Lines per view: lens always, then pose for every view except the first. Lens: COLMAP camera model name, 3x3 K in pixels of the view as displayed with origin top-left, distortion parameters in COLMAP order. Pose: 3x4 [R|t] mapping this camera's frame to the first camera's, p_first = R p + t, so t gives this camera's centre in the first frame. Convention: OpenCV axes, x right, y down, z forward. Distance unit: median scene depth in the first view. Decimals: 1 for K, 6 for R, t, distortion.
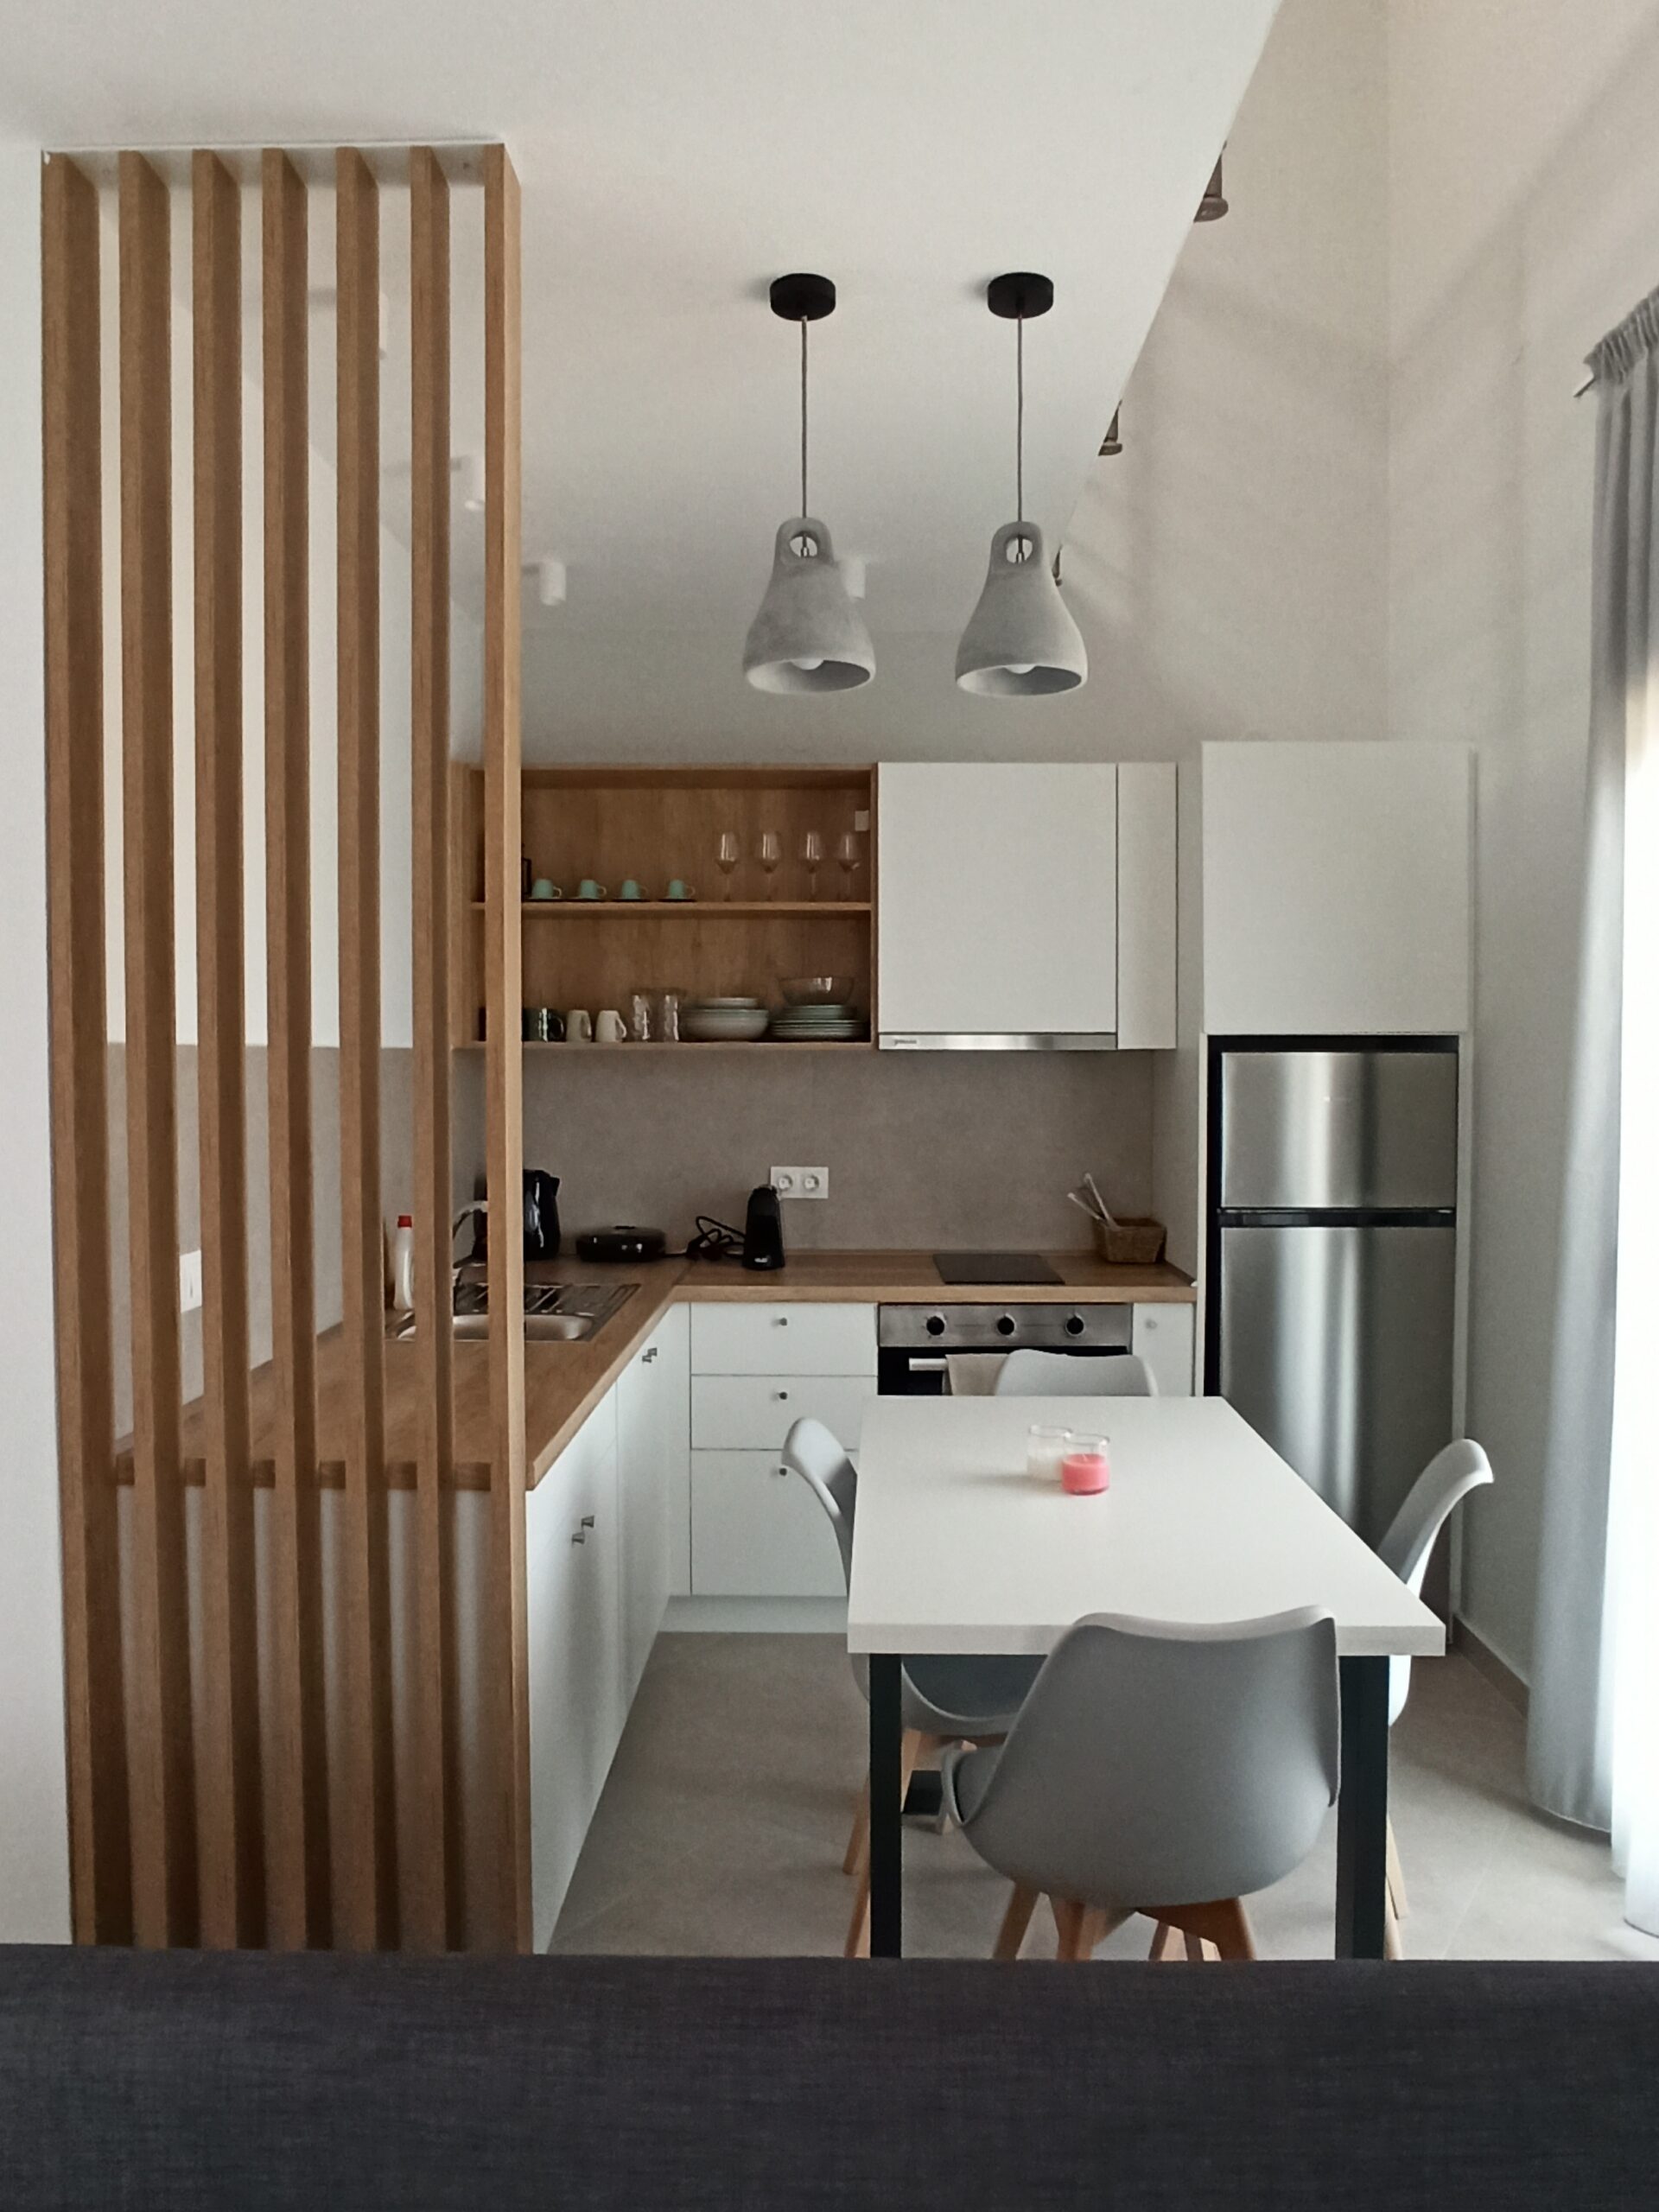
lens RADIAL K [[1594.7, 0, 883.3], [0, 1594.7, 1154.4], [0, 0, 1]] dist [-0.001526, 0.000934]
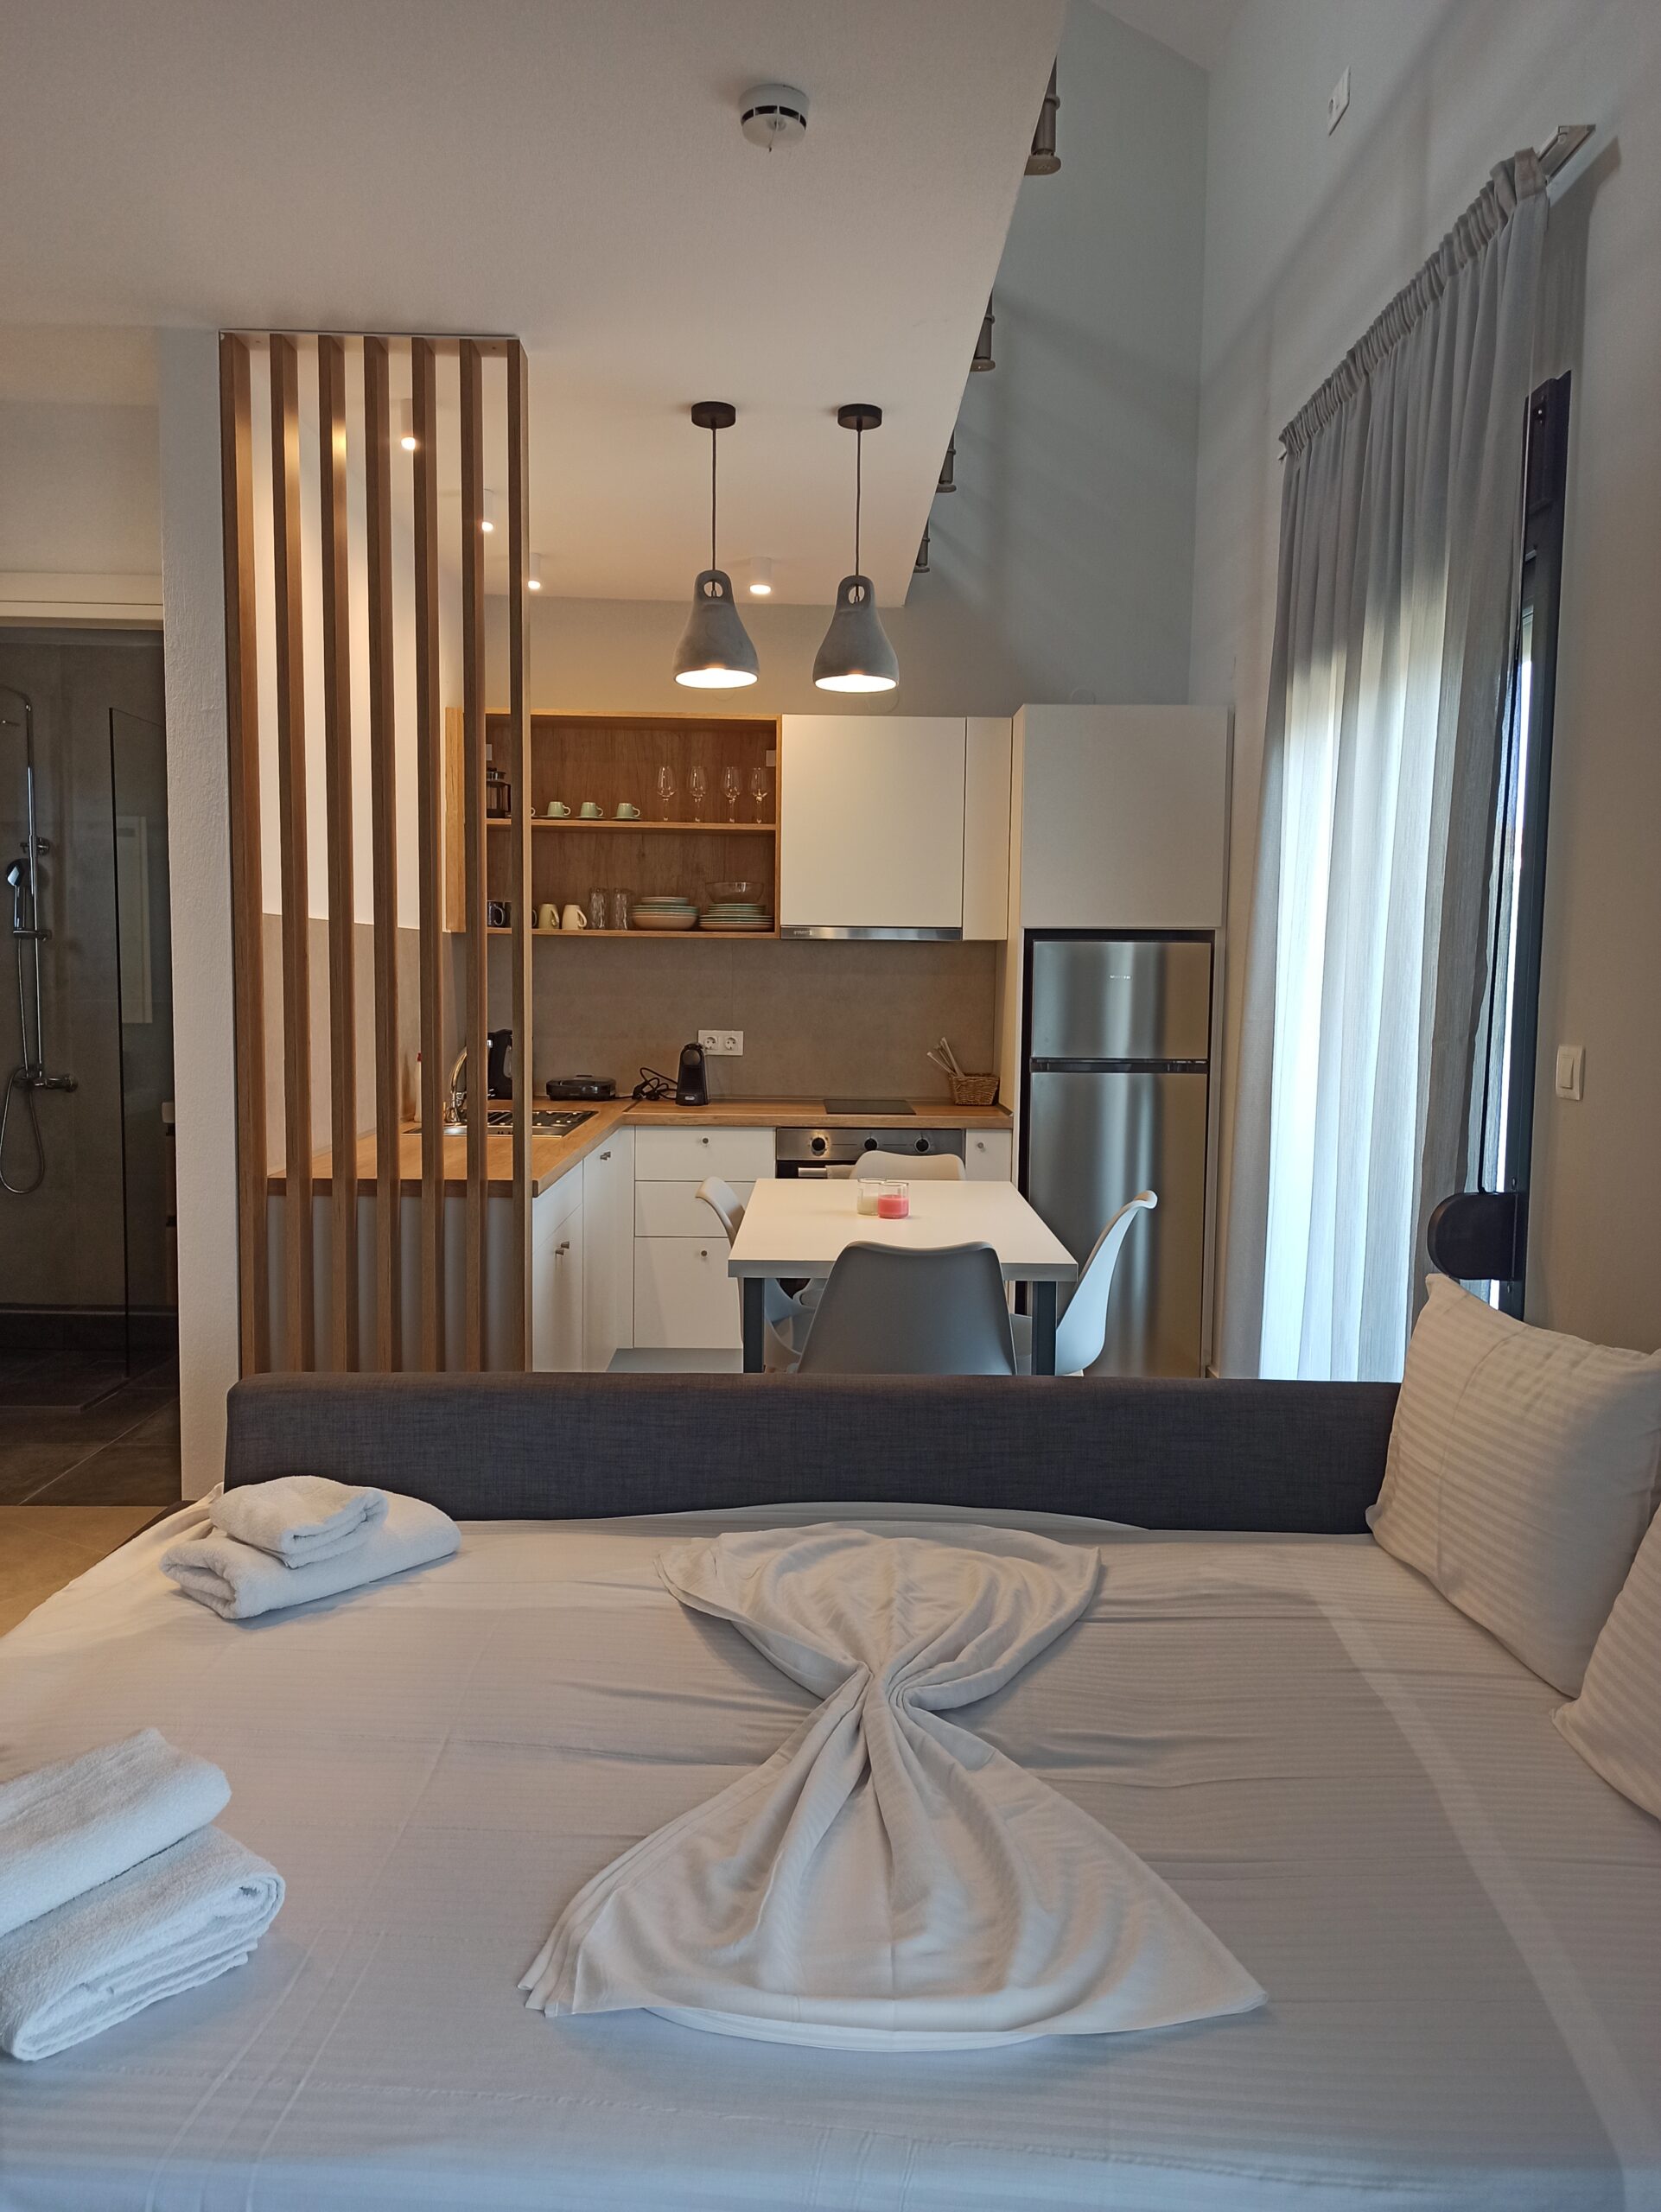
lens RADIAL K [[1661.8, 0, 824.2], [0, 1661.8, 1123.5], [0, 0, 1]] dist [0.128767, -0.167130]
pose [[0.999912, 0.011805, -0.006112, 0.045312], [-0.011614, 0.999468, 0.030475, 0.046653], [0.006468, -0.030401, 0.999517, -0.386852]]
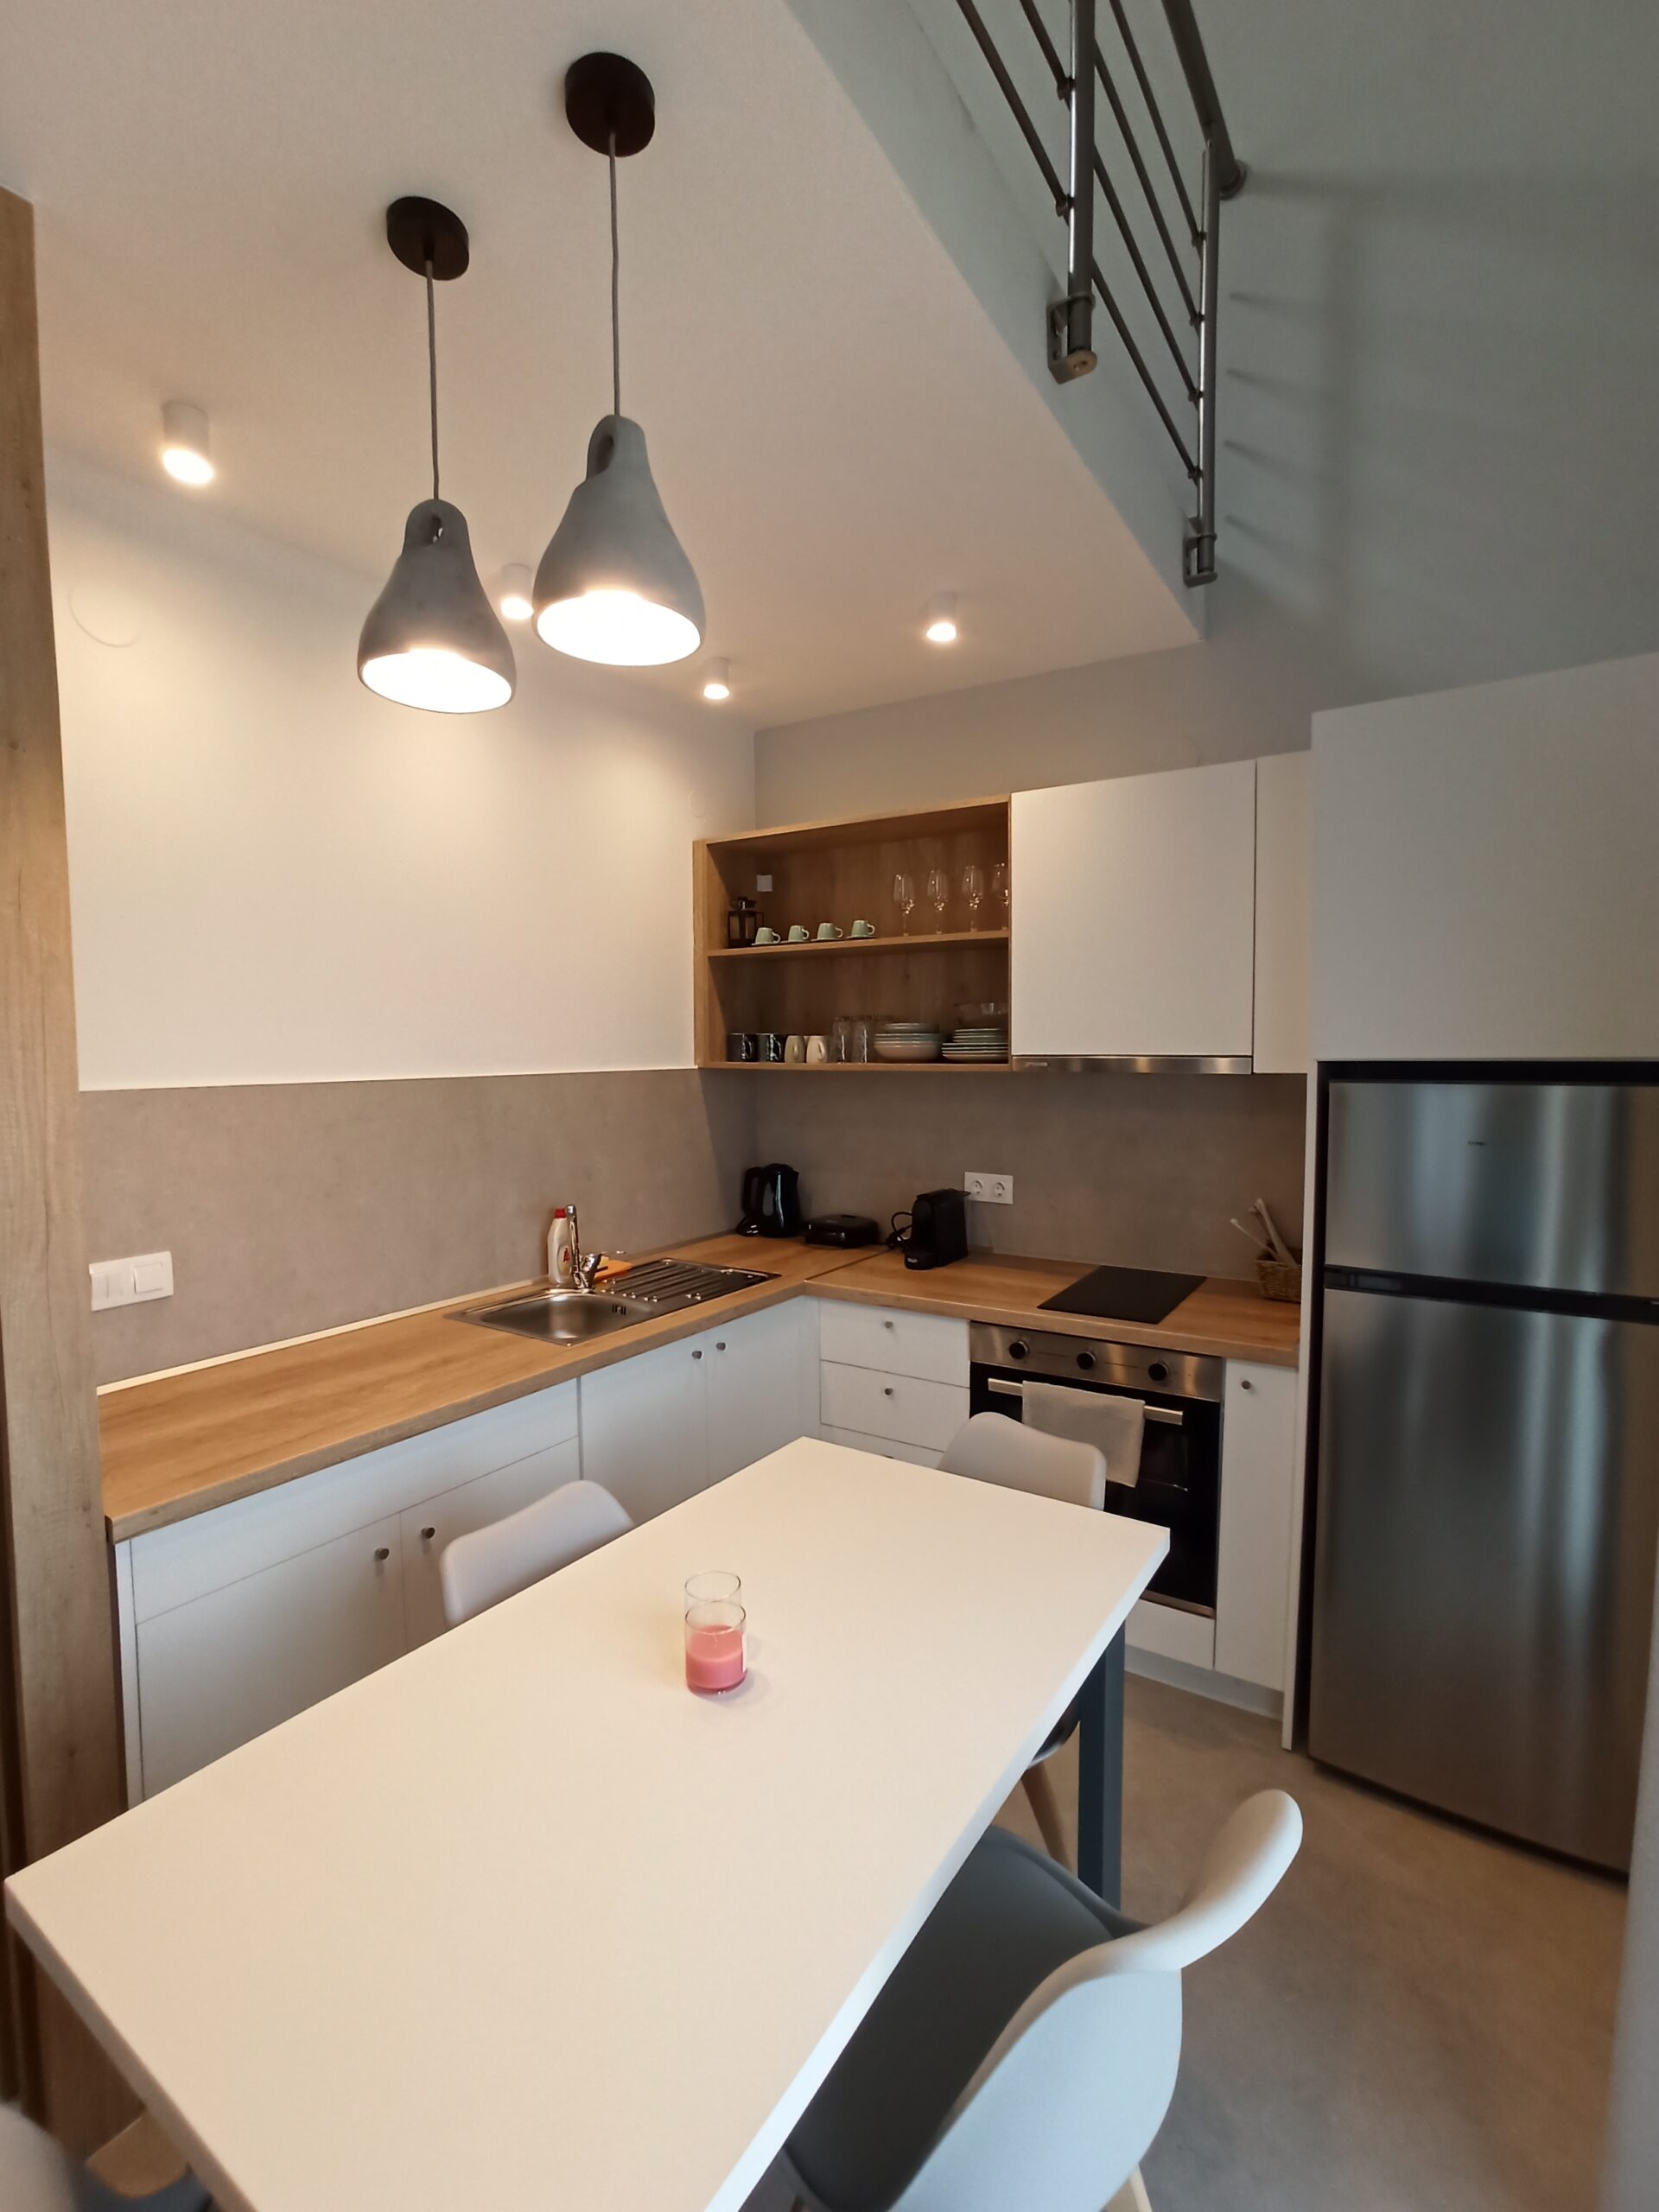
lens RADIAL K [[1032.8, 0, 828.2], [0, 1032.8, 1130.6], [0, 0, 1]] dist [-0.002801, -0.000146]
pose [[0.843622, 0.037814, -0.535604, 0.270951], [-0.027422, 0.999250, 0.027355, -0.044292], [0.536236, -0.008390, 0.844026, 0.382824]]
